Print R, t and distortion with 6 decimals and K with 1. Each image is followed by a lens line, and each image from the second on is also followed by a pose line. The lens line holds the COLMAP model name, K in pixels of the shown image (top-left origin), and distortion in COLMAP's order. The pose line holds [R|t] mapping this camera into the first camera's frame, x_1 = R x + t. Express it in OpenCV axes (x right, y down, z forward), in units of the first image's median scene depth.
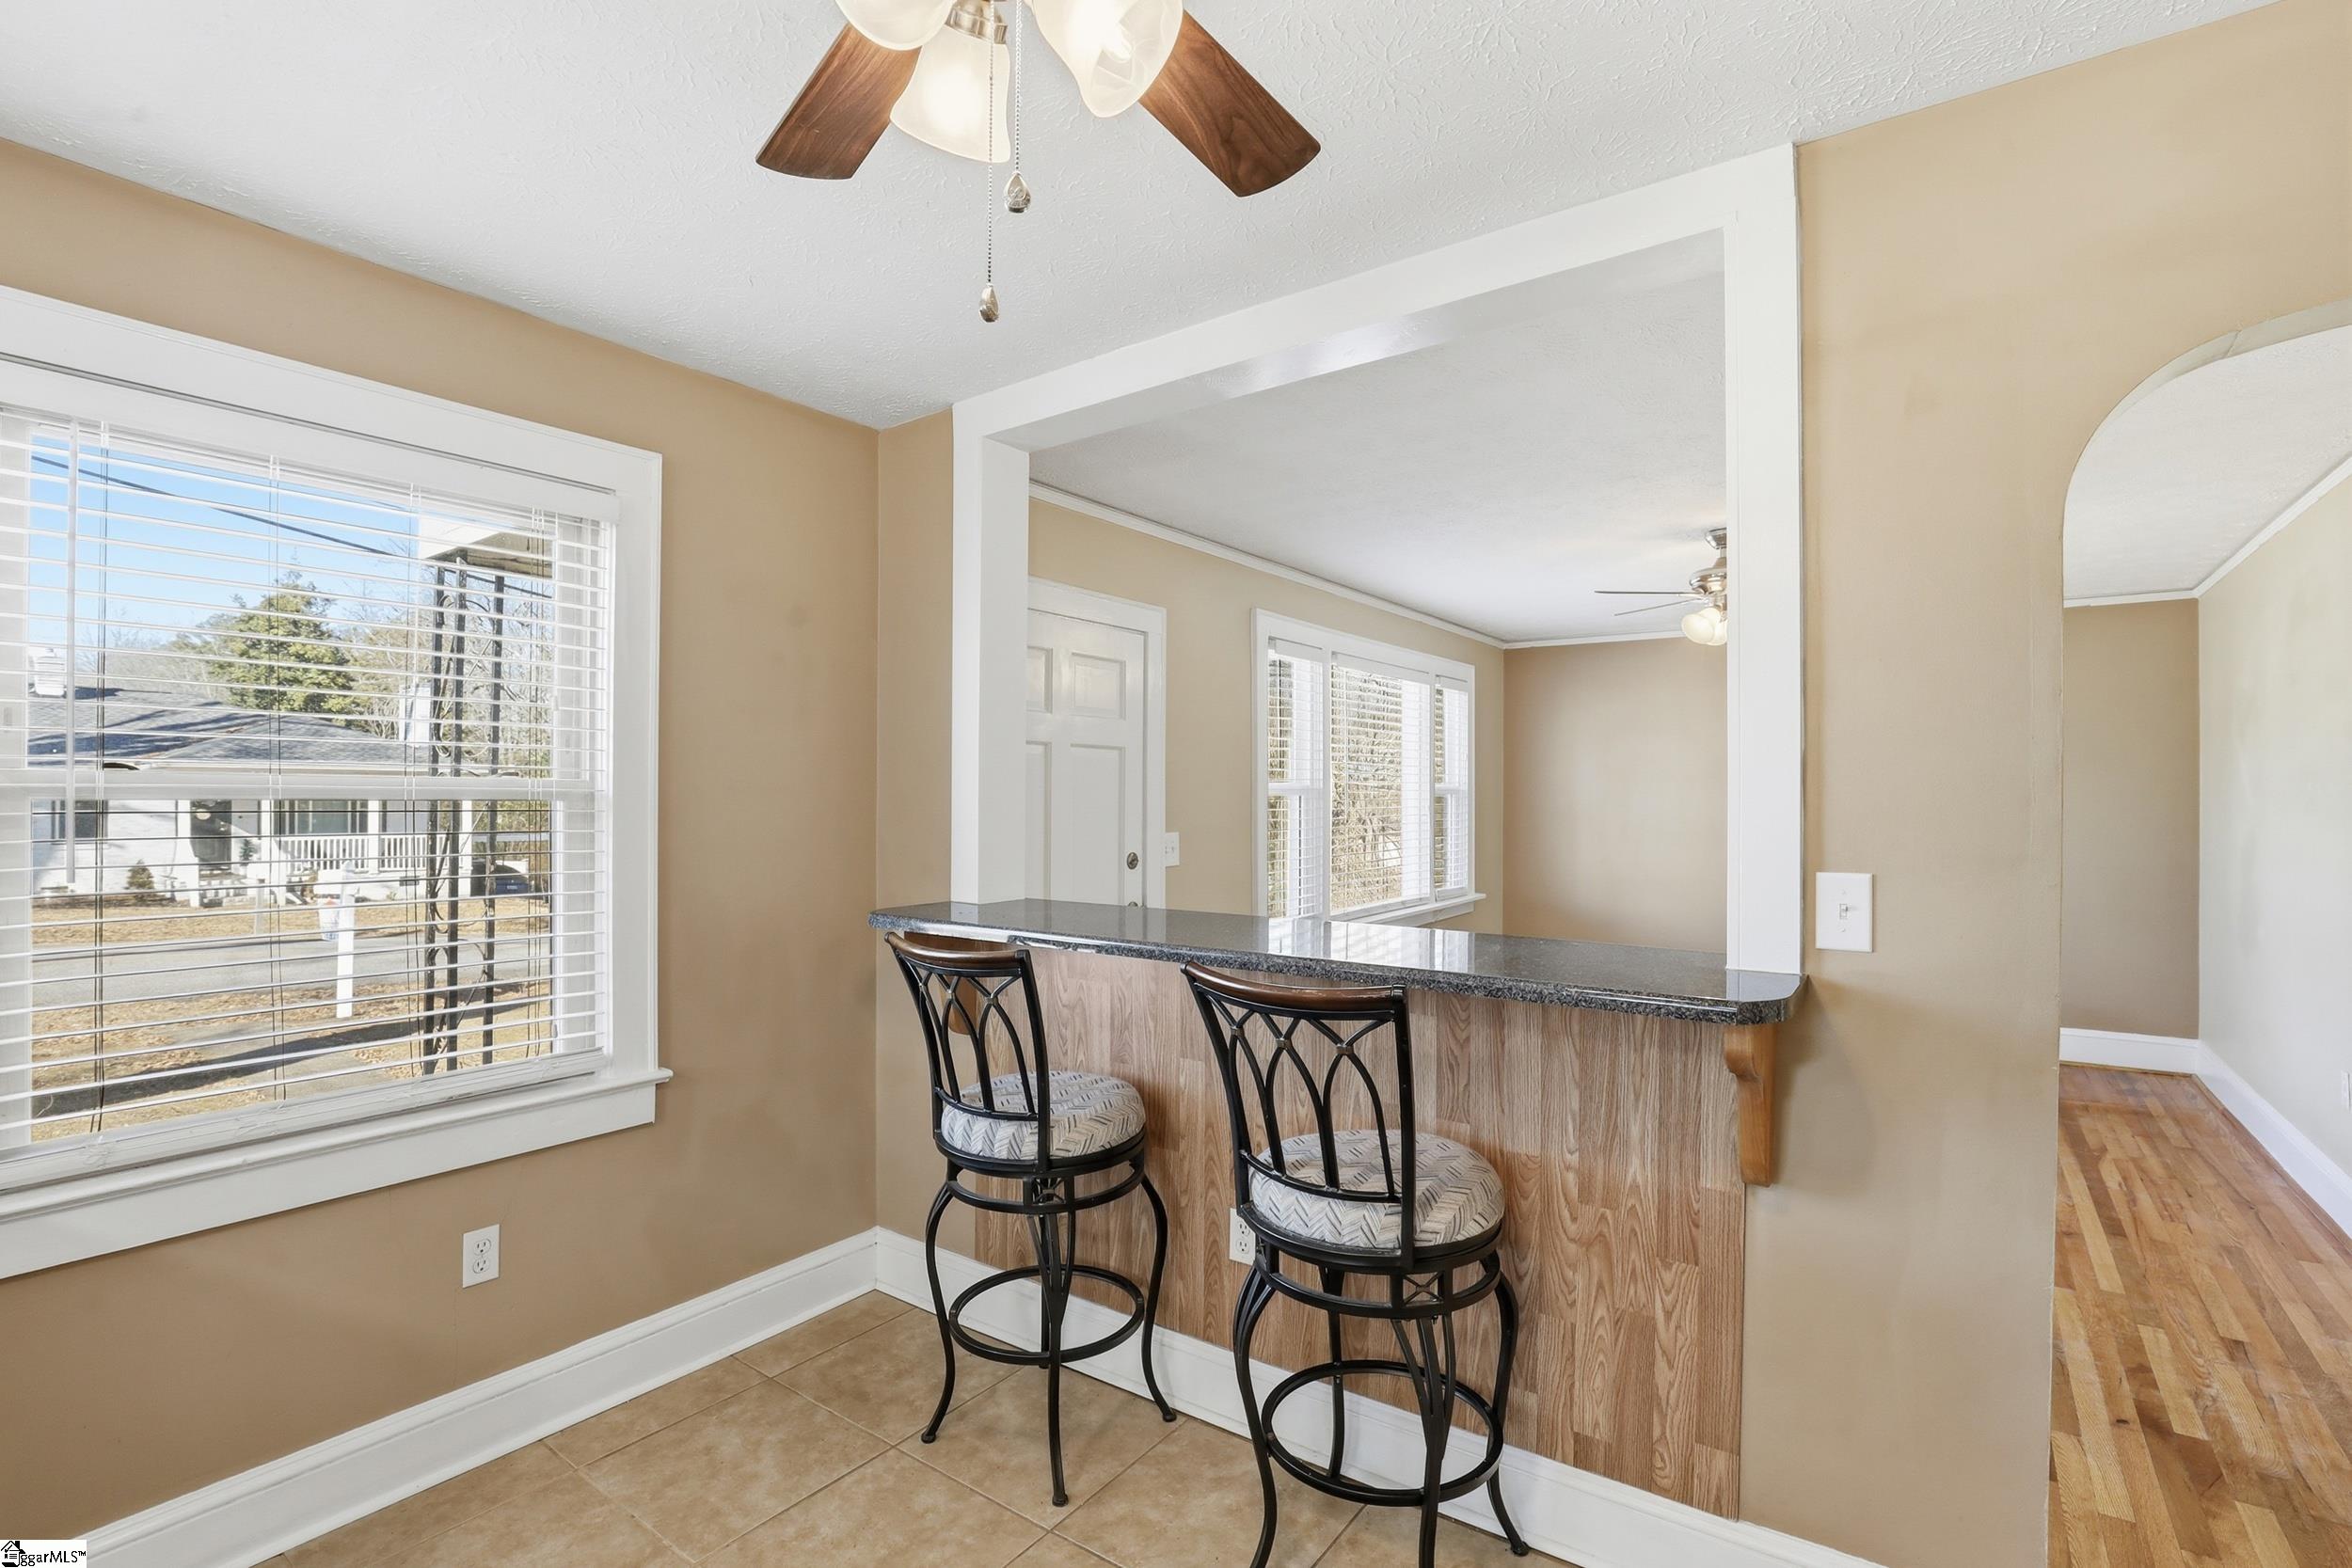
lens RADIAL K [[1074.3, 0, 1168.9], [0, 1074.3, 779.4], [0, 0, 1]] dist [-0.024146, 0.000038]
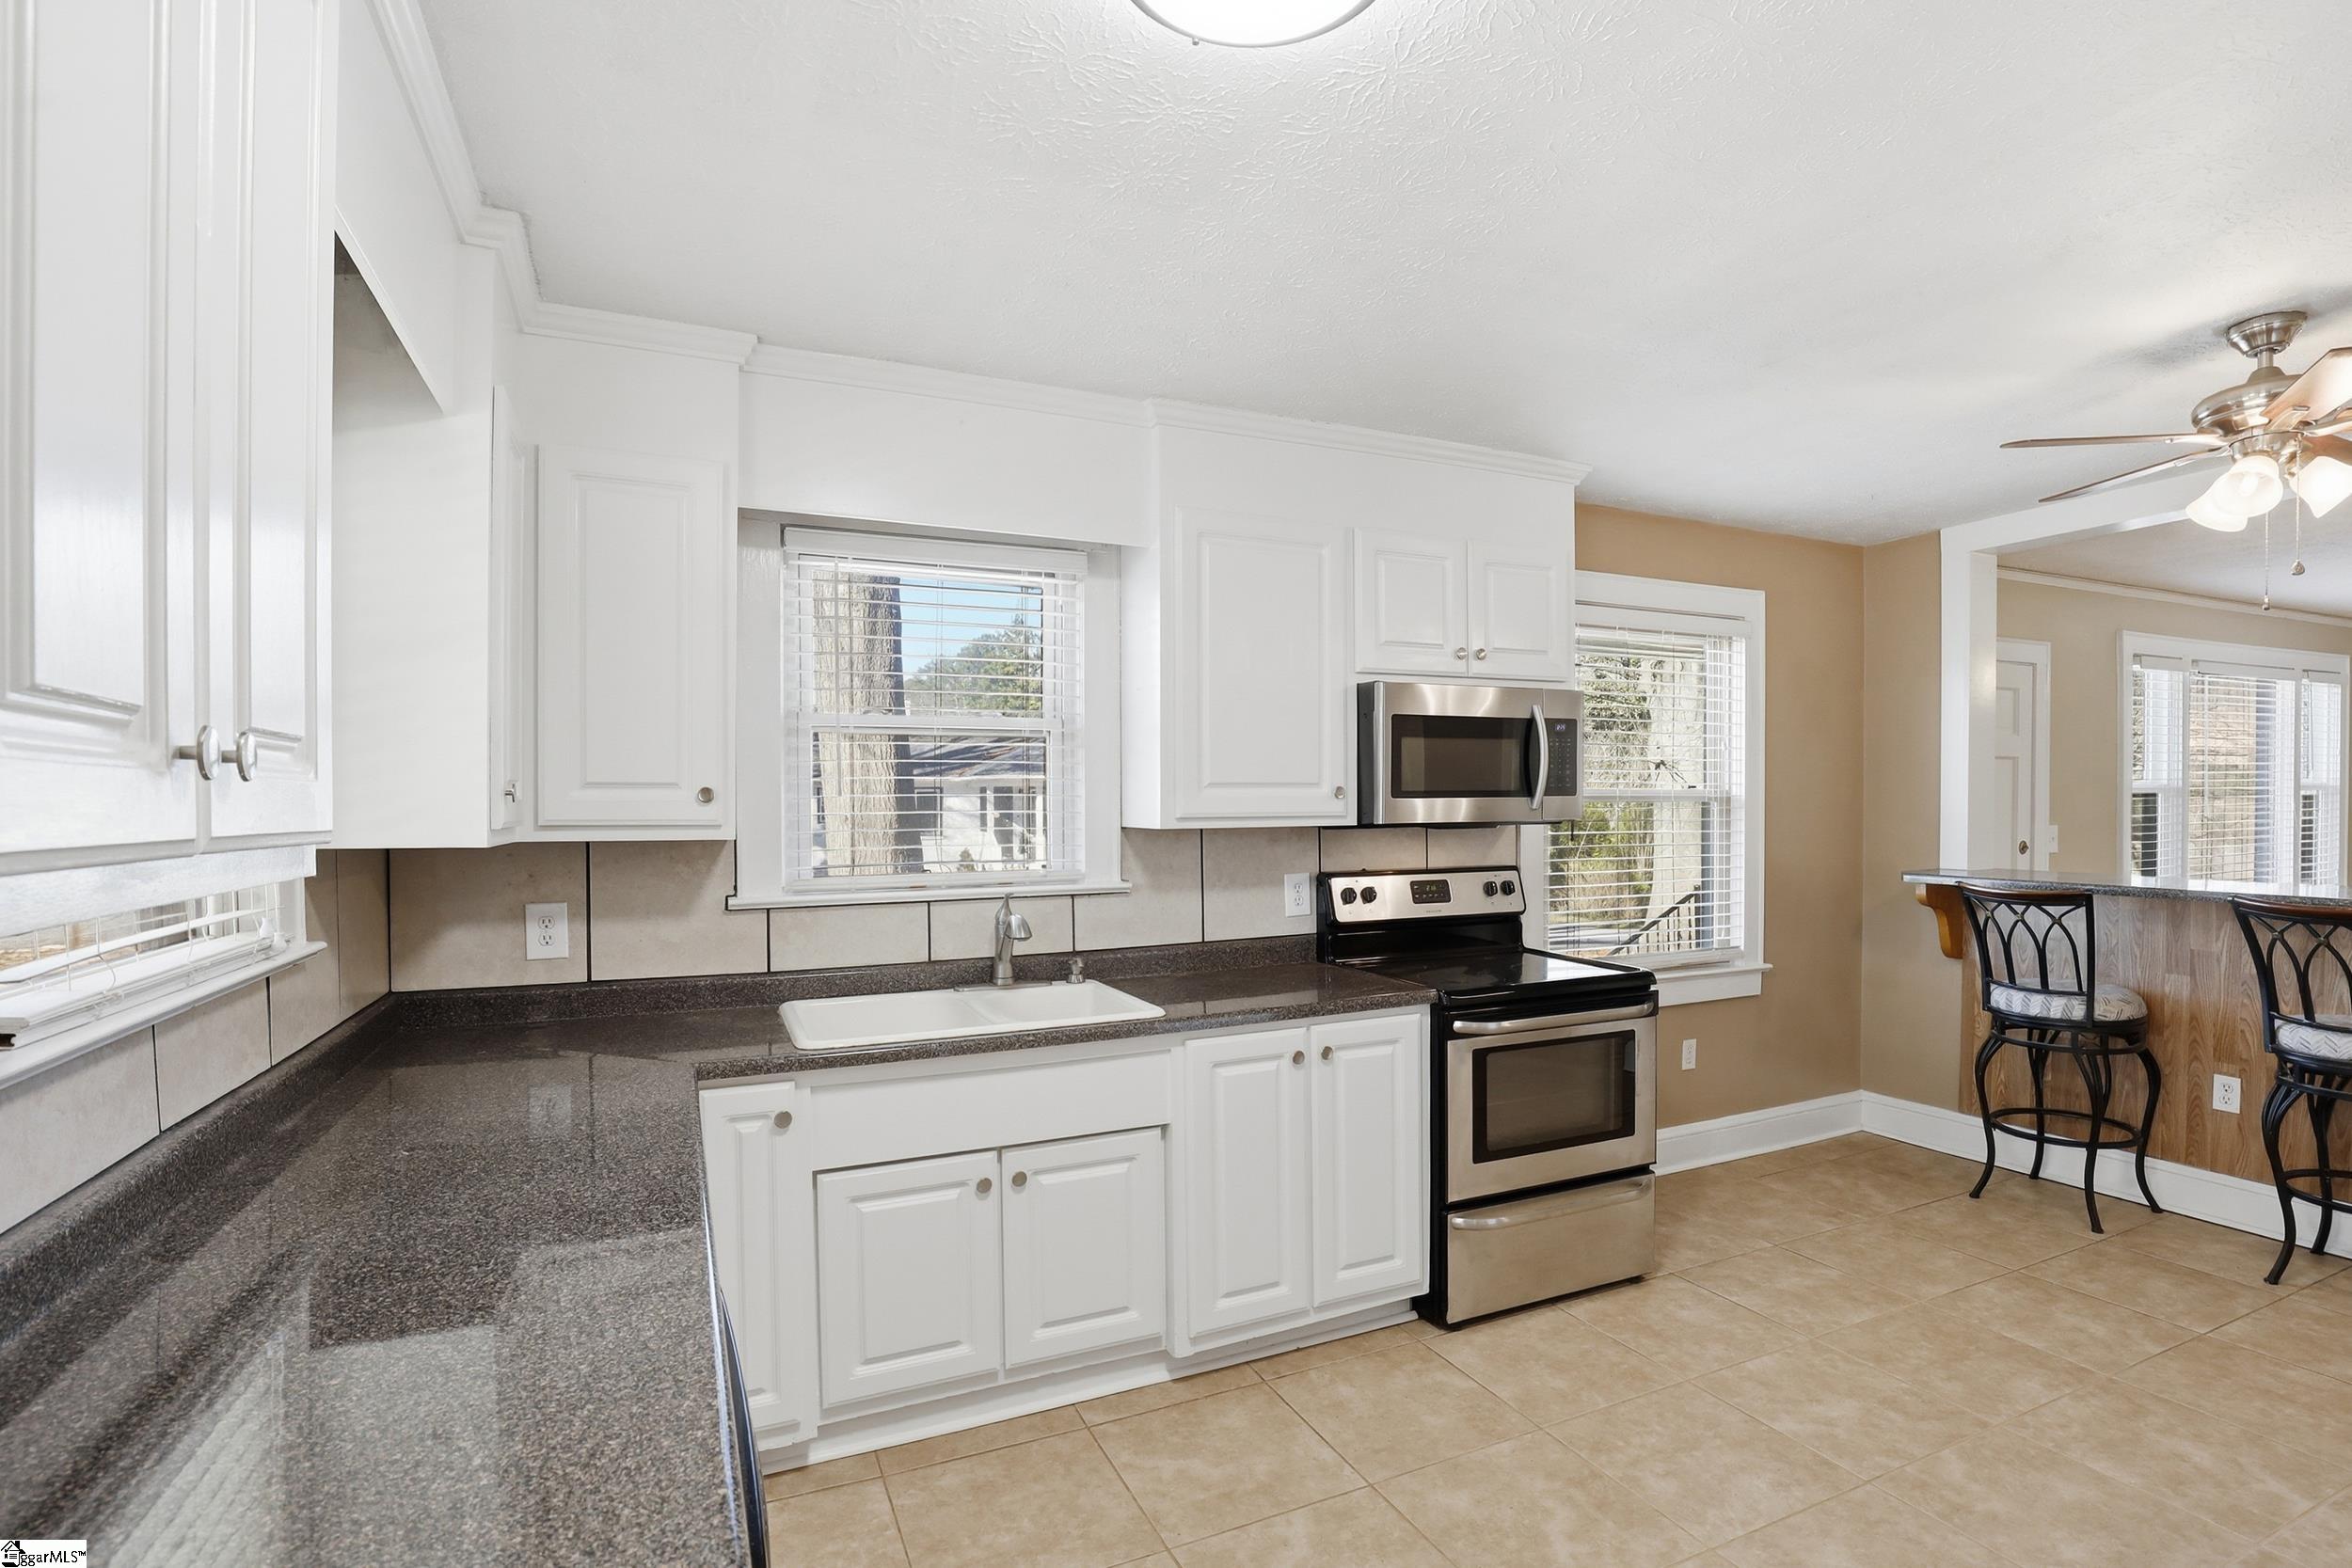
lens RADIAL K [[1100.0, 0, 1182.4], [0, 1100.0, 810.4], [0, 0, 1]] dist [-0.052098, 0.014073]
pose [[0.870715, -0.001867, -0.491784, -0.363442], [0.016079, 0.999566, 0.024674, -0.018418], [0.491525, -0.029392, 0.870367, -0.753926]]
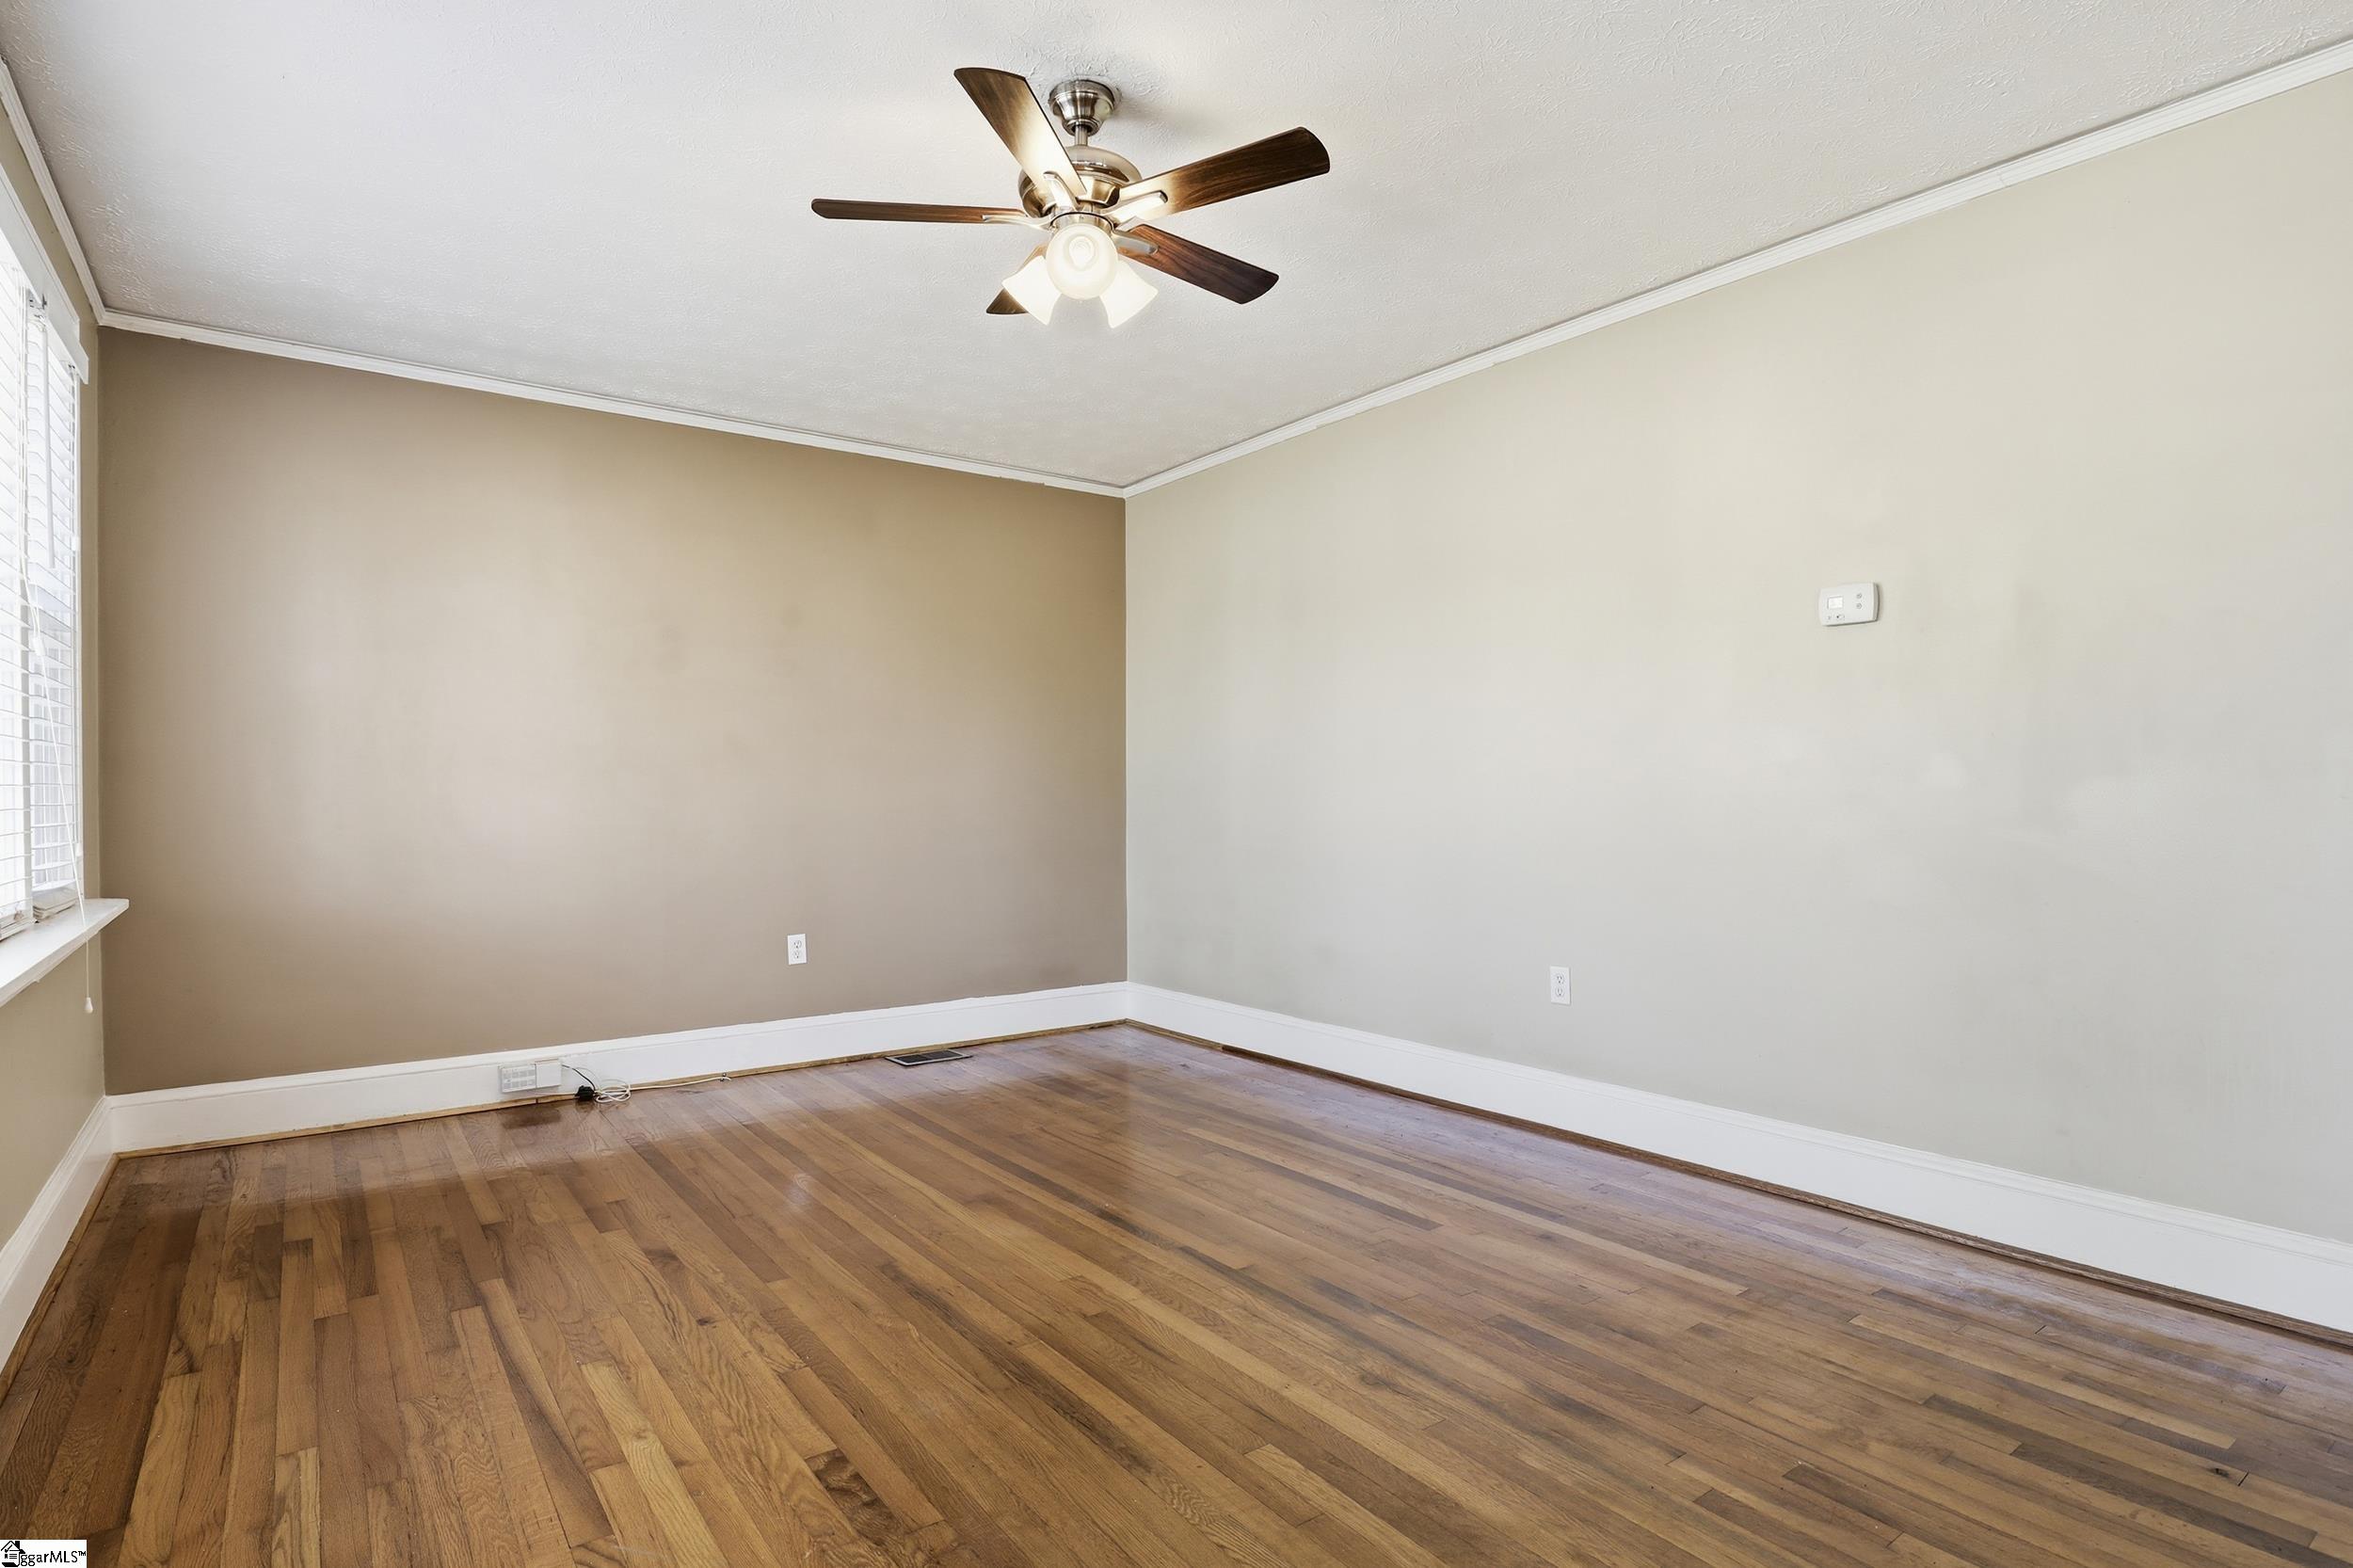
lens RADIAL K [[1226.7, 0, 1176.5], [0, 1226.7, 784.0], [0, 0, 1]] dist [-0.030437, 0.010636]
pose [[0.297898, 0.007716, 0.954567, -0.039899], [-0.016942, 0.999853, -0.002794, 0.135482], [-0.954447, -0.015340, 0.297984, 1.101415]]
